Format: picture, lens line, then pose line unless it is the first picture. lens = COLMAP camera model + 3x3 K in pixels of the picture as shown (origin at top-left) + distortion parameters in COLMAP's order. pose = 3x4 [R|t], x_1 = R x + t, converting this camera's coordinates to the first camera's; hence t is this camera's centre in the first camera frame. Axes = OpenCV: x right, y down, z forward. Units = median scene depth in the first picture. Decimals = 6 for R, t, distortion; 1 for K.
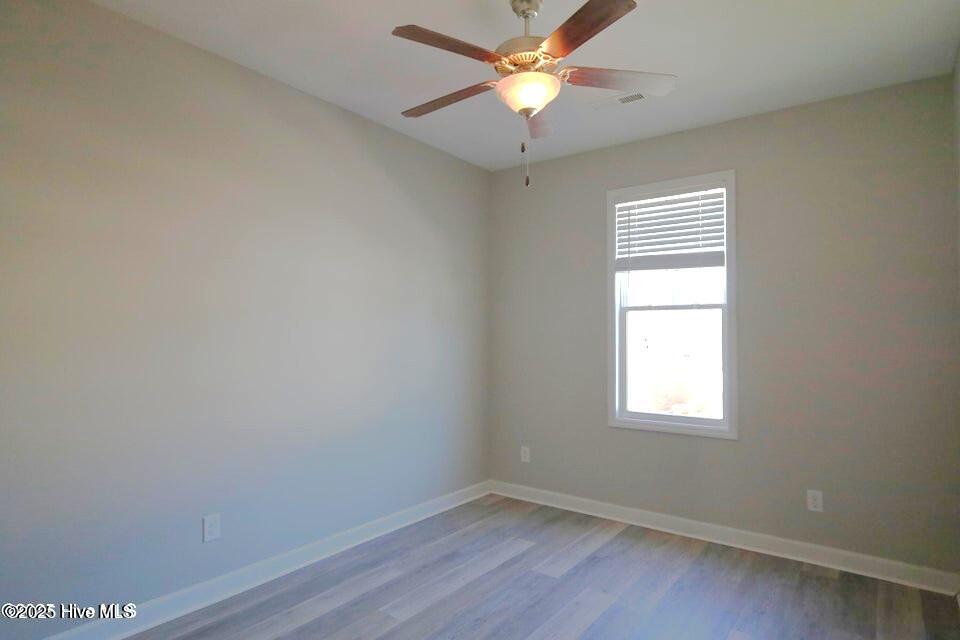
lens RADIAL K [[543.2, 0, 474.6], [0, 543.2, 325.9], [0, 0, 1]] dist [0.000674, -0.000169]
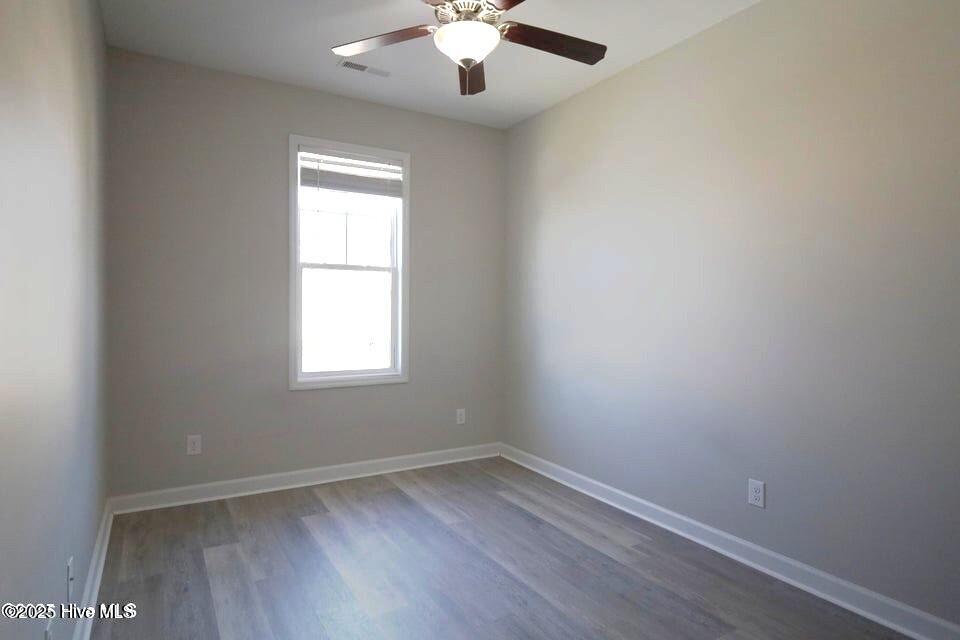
lens RADIAL K [[543.2, 0, 475.5], [0, 543.2, 315.6], [0, 0, 1]] dist [0.000674, -0.000169]
pose [[0.386398, -0.031965, 0.921778, -0.536218], [-0.032979, 0.998281, 0.048442, 0.000018], [-0.921743, -0.049117, 0.384679, 0.390021]]
